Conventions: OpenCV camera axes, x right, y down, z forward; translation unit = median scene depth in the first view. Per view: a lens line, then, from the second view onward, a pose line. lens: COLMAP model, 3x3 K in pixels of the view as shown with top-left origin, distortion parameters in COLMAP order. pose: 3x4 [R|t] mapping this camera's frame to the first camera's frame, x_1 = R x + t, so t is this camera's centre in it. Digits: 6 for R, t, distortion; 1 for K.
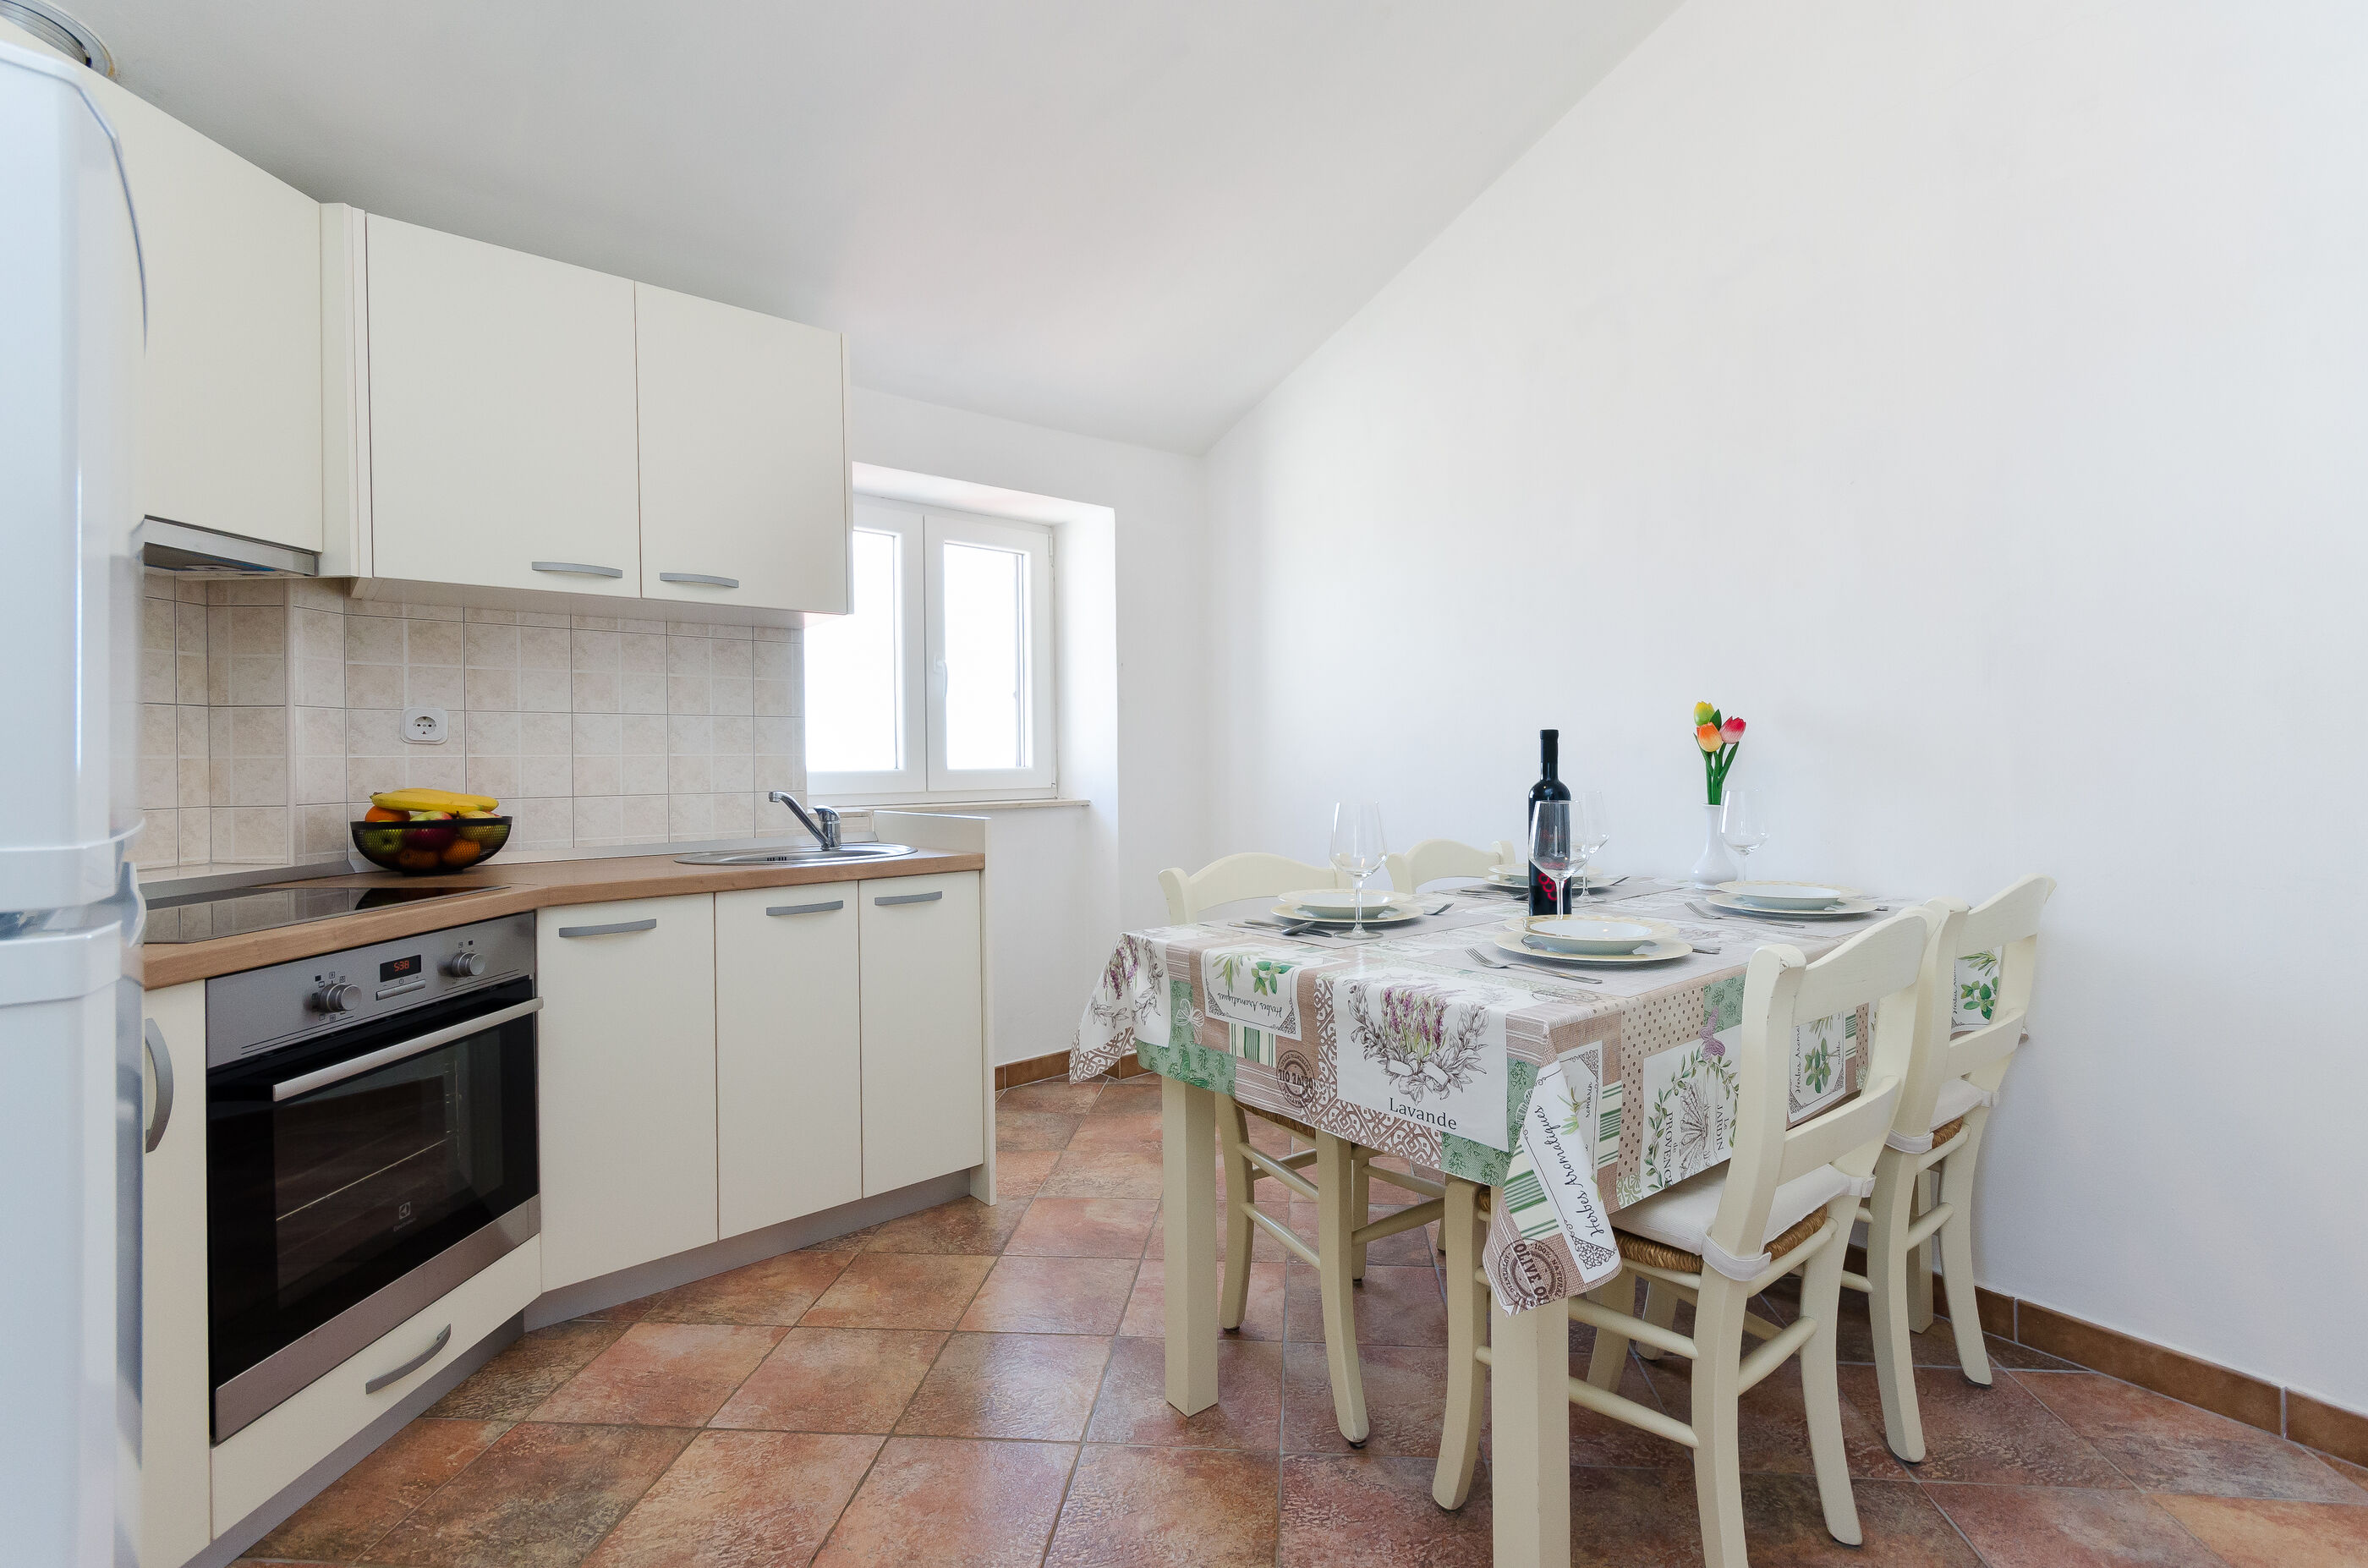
lens RADIAL K [[1011.8, 0, 1190.1], [0, 1011.8, 760.2], [0, 0, 1]] dist [0.004271, 0.000510]
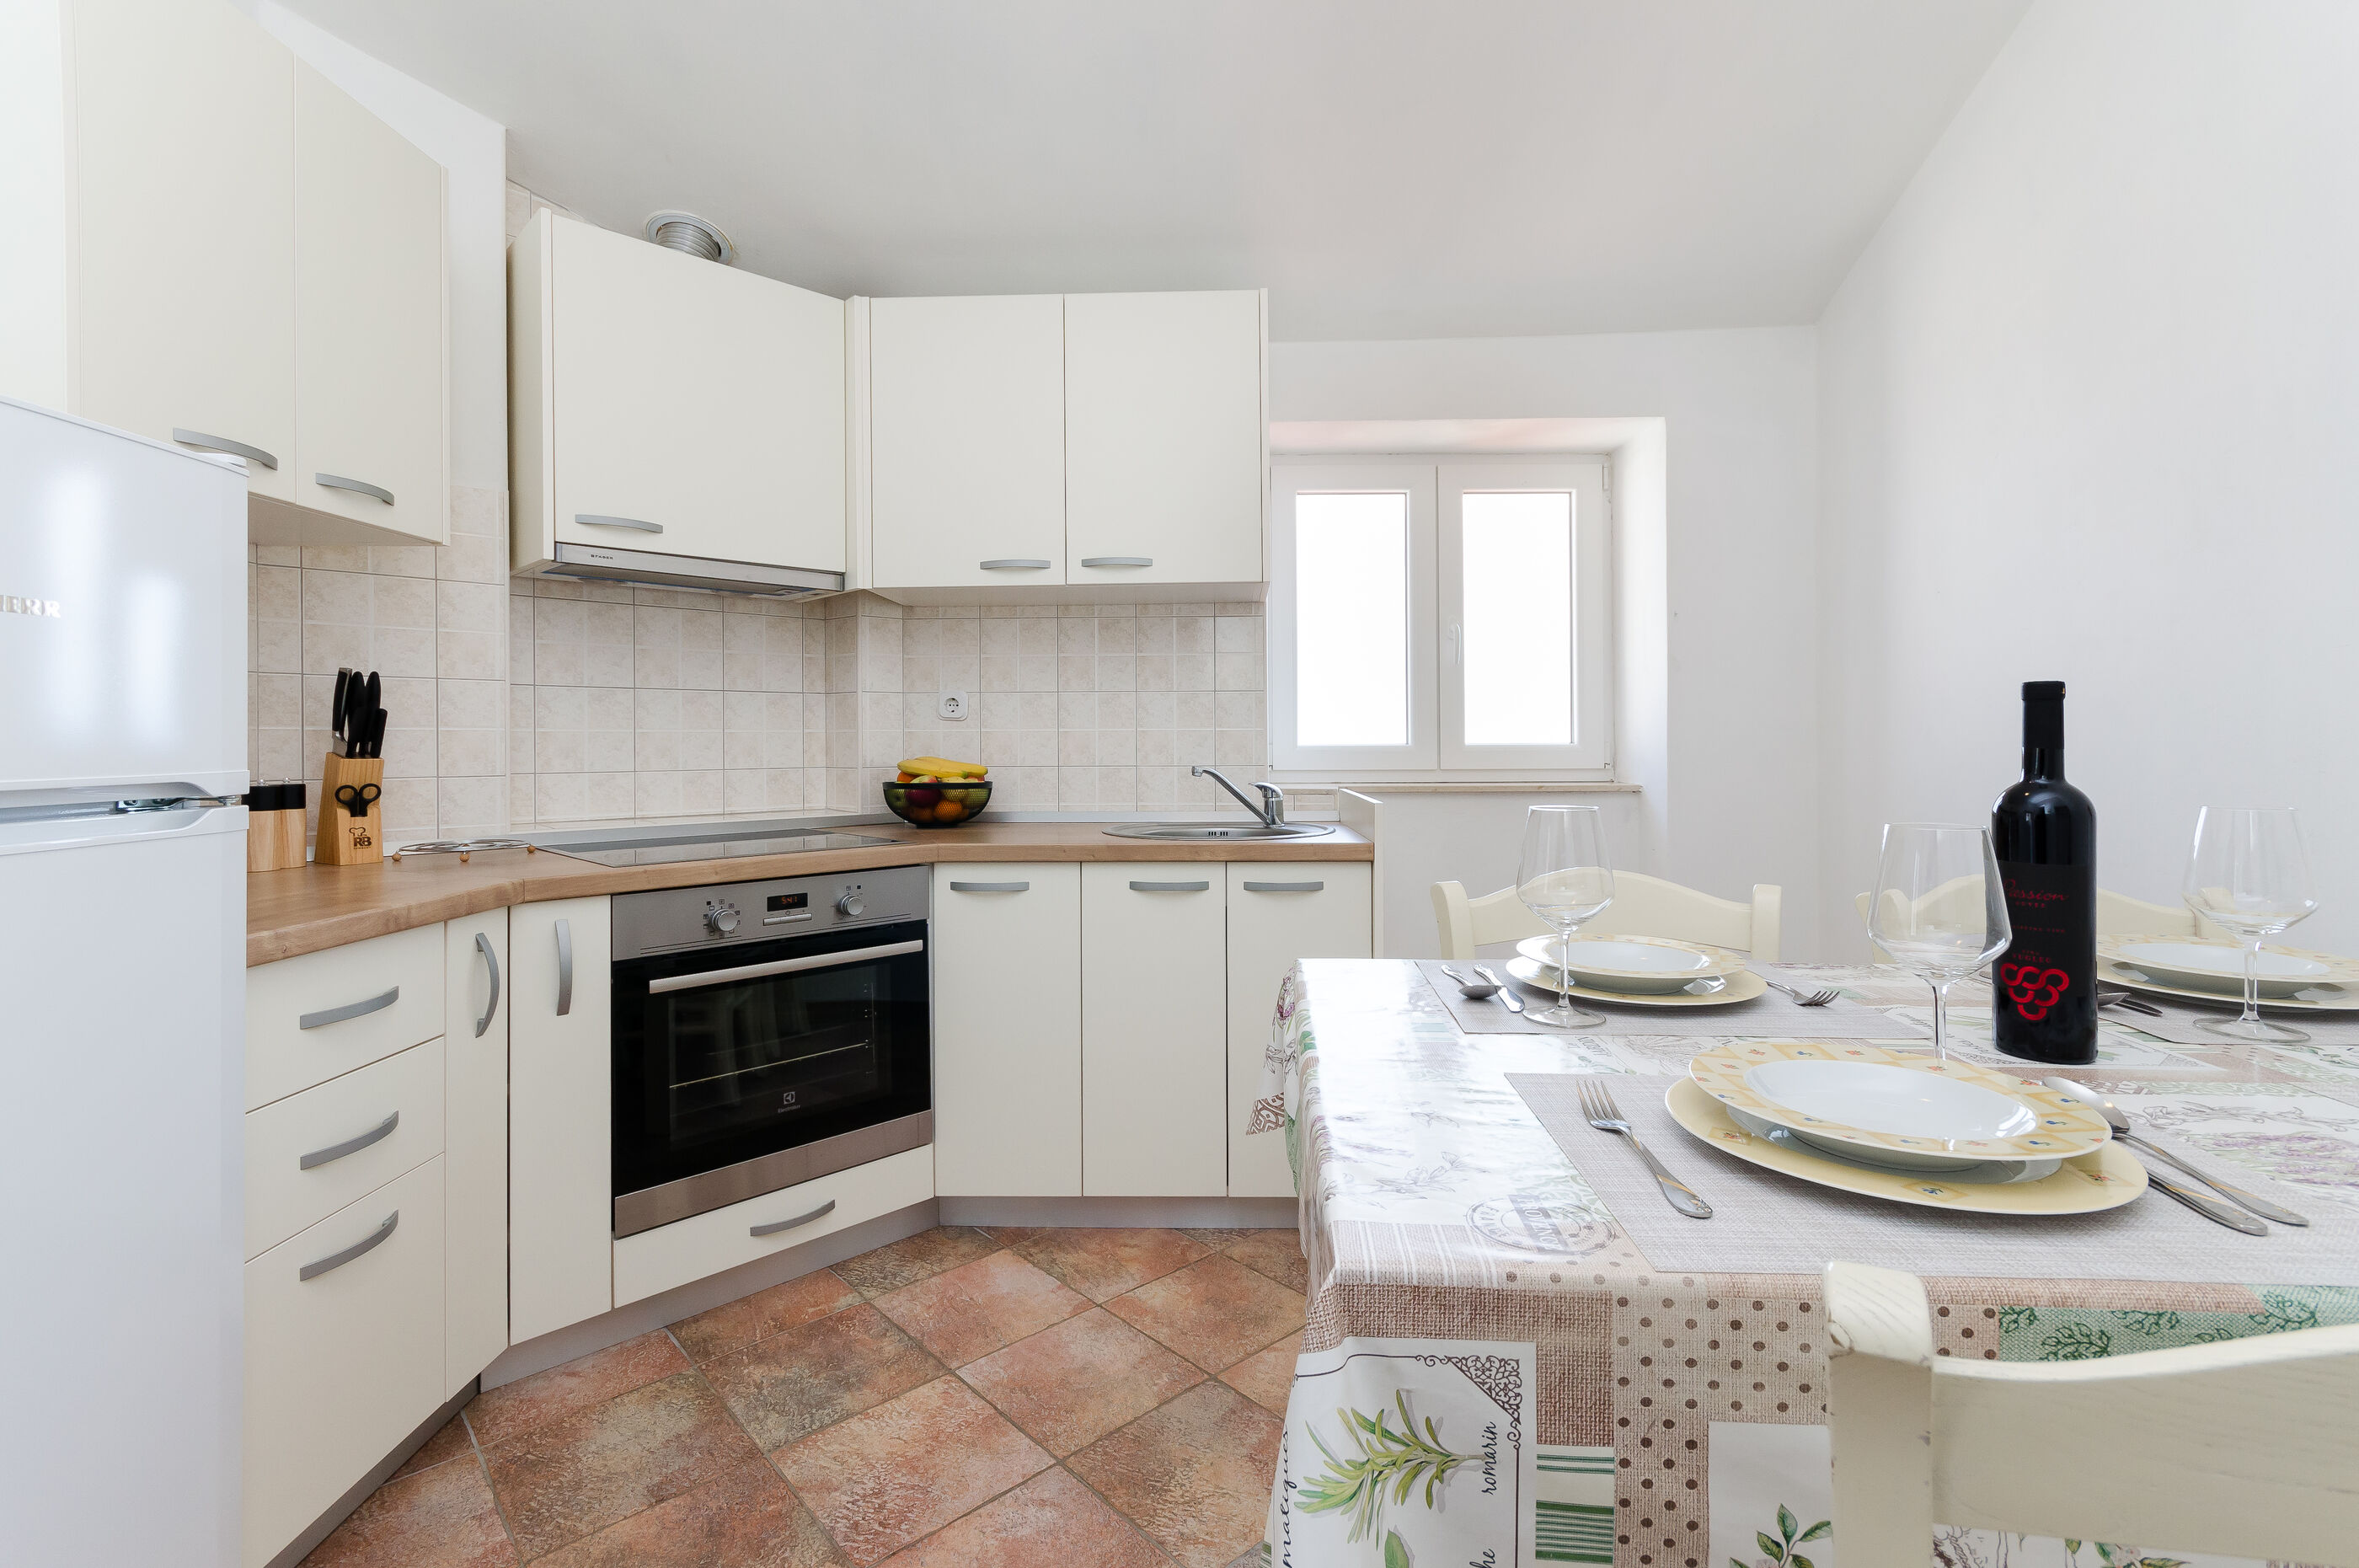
lens RADIAL K [[1027.2, 0, 1184.4], [0, 1027.2, 740.7], [0, 0, 1]] dist [-0.001940, 0.007688]
pose [[0.758515, 0.007940, -0.651608, 0.300976], [-0.003305, 0.999960, 0.008337, -0.003069], [0.651648, -0.004171, 0.758510, 0.272199]]
